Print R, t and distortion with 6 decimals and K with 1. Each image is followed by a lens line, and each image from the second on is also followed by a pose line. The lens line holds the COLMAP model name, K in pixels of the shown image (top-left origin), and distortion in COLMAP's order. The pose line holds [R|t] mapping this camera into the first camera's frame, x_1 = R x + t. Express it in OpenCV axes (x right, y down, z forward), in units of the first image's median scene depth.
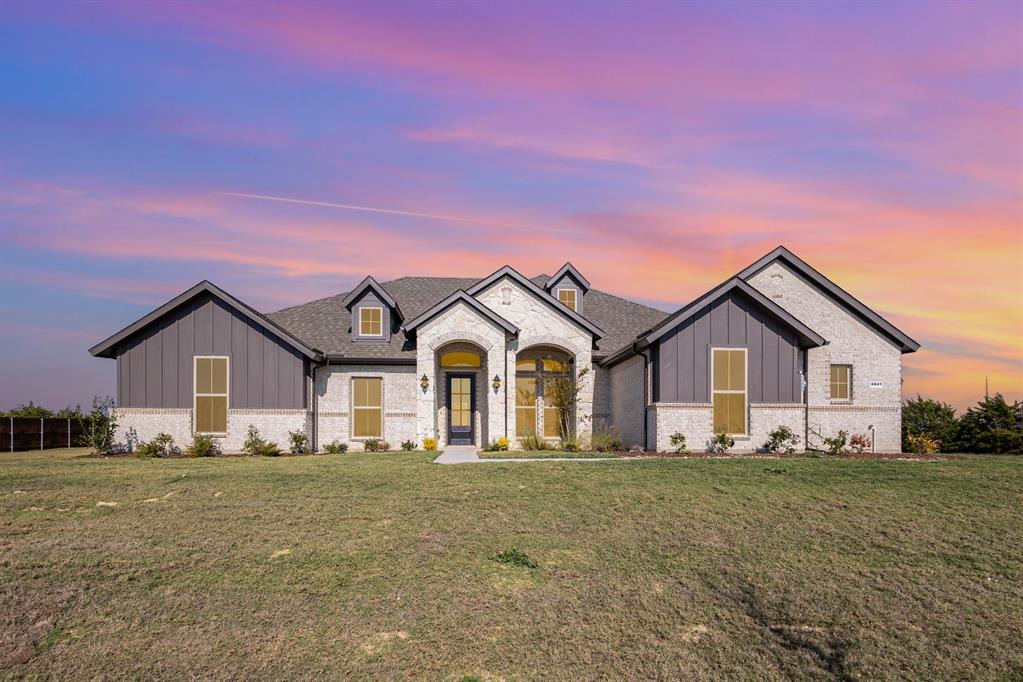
lens RADIAL K [[479.2, 0, 536.1], [0, 479.2, 389.2], [0, 0, 1]] dist [0.007278, -0.000829]
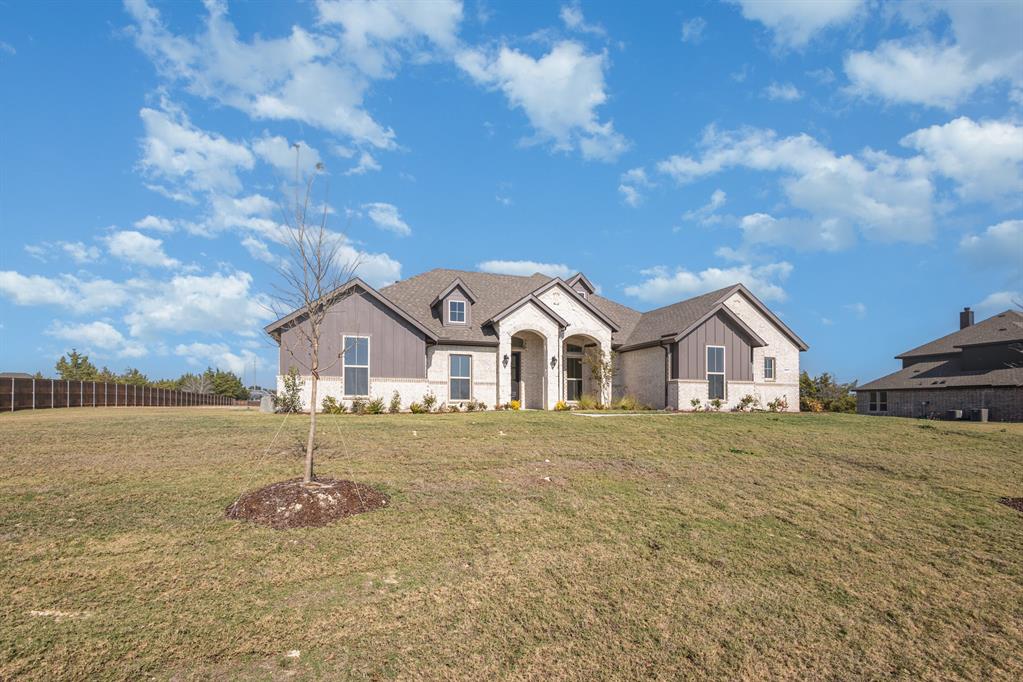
lens RADIAL K [[479.2, 0, 509.0], [0, 479.2, 343.2], [0, 0, 1]] dist [0.007278, -0.000829]
pose [[0.968269, 0.035843, 0.247325, -0.611049], [-0.030323, 0.999200, -0.026092, -0.029072], [-0.248062, 0.017765, 0.968581, -0.353220]]
